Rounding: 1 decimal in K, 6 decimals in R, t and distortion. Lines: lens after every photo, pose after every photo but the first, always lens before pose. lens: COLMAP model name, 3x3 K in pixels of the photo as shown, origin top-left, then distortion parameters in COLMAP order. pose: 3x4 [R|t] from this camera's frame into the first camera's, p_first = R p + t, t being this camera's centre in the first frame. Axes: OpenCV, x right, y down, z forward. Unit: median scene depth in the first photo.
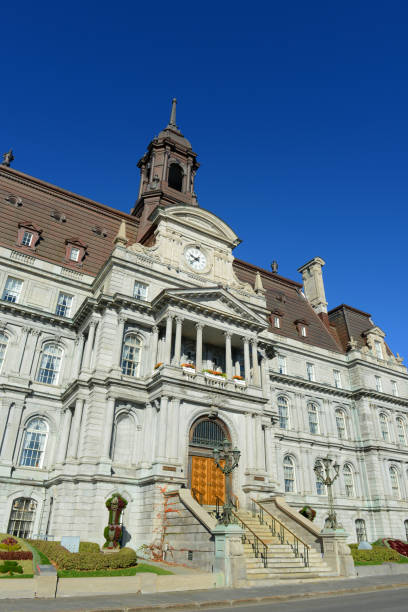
lens RADIAL K [[413.6, 0, 204.0], [0, 413.6, 306.0], [0, 0, 1]] dist [-0.029467, -0.001913]
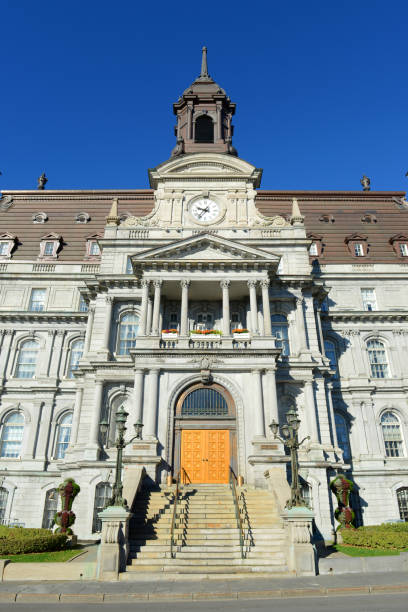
lens RADIAL K [[429.2, 0, 204.0], [0, 429.2, 306.0], [0, 0, 1]] dist [-0.031822, -0.000443]
pose [[0.857046, -0.253232, -0.448716, 0.415704], [0.276153, 0.960998, -0.014888, 0.117342], [0.434986, -0.111155, 0.893550, 0.203252]]
